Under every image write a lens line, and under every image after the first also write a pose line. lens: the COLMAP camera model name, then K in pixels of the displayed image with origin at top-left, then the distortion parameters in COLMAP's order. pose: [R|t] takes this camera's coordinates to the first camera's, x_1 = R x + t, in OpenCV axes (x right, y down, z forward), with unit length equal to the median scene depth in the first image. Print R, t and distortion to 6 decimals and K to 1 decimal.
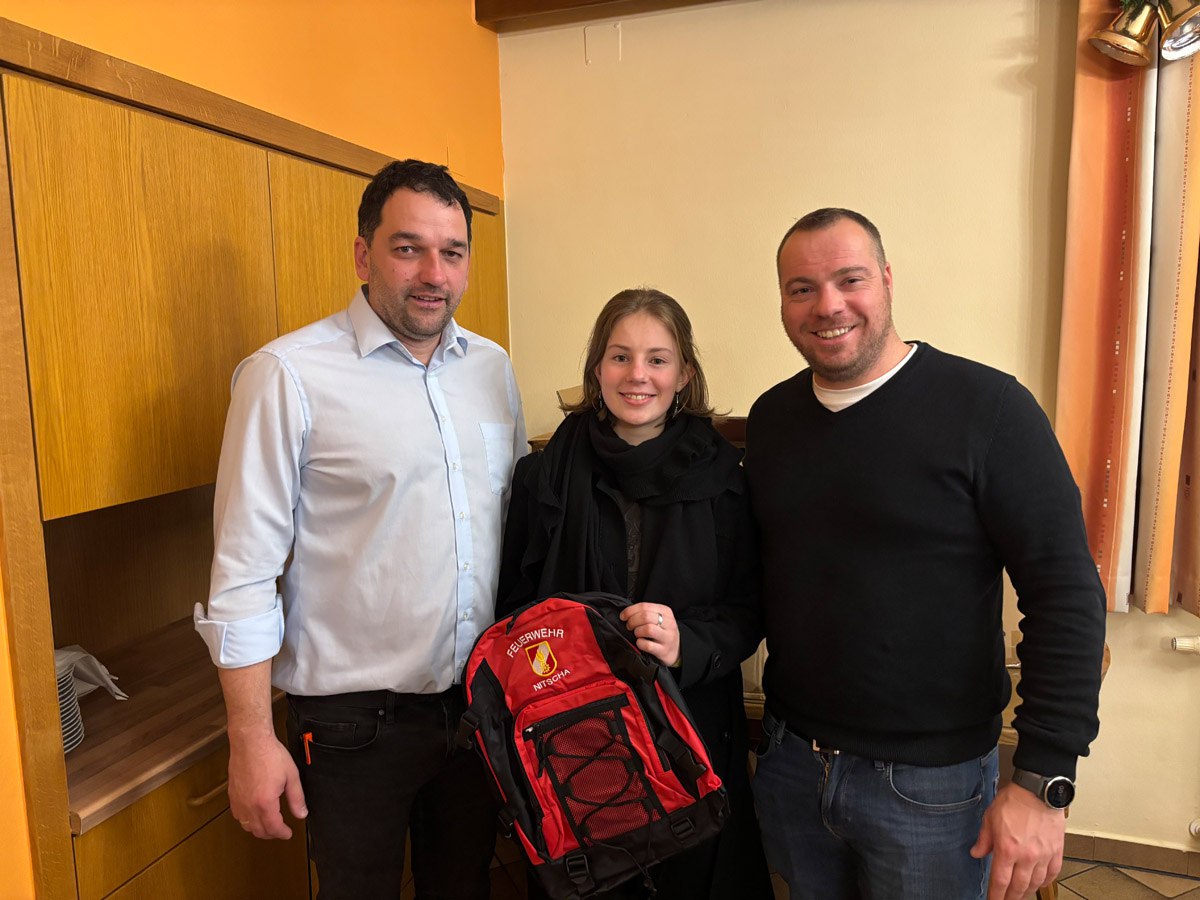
lens RADIAL K [[915.5, 0, 600.0], [0, 915.5, 450.0], [0, 0, 1]] dist [0.071654, -0.092387]
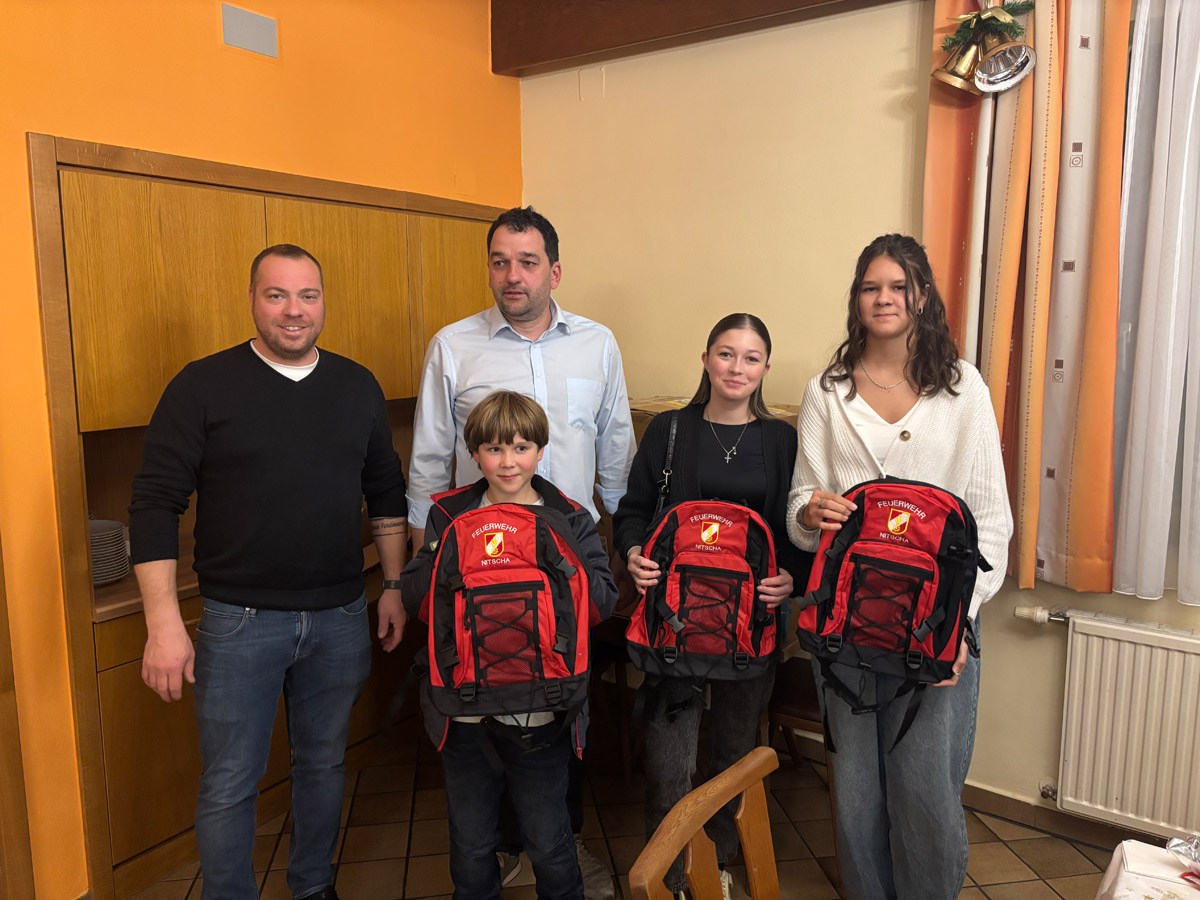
lens RADIAL K [[916.8, 0, 592.6], [0, 916.8, 441.8], [0, 0, 1]] dist [0.019925, 0.000419]
pose [[0.959464, 0.054909, -0.276430, 0.488851], [-0.050285, 0.998451, 0.023795, 0.004879], [0.277309, -0.008930, 0.960739, -0.229818]]
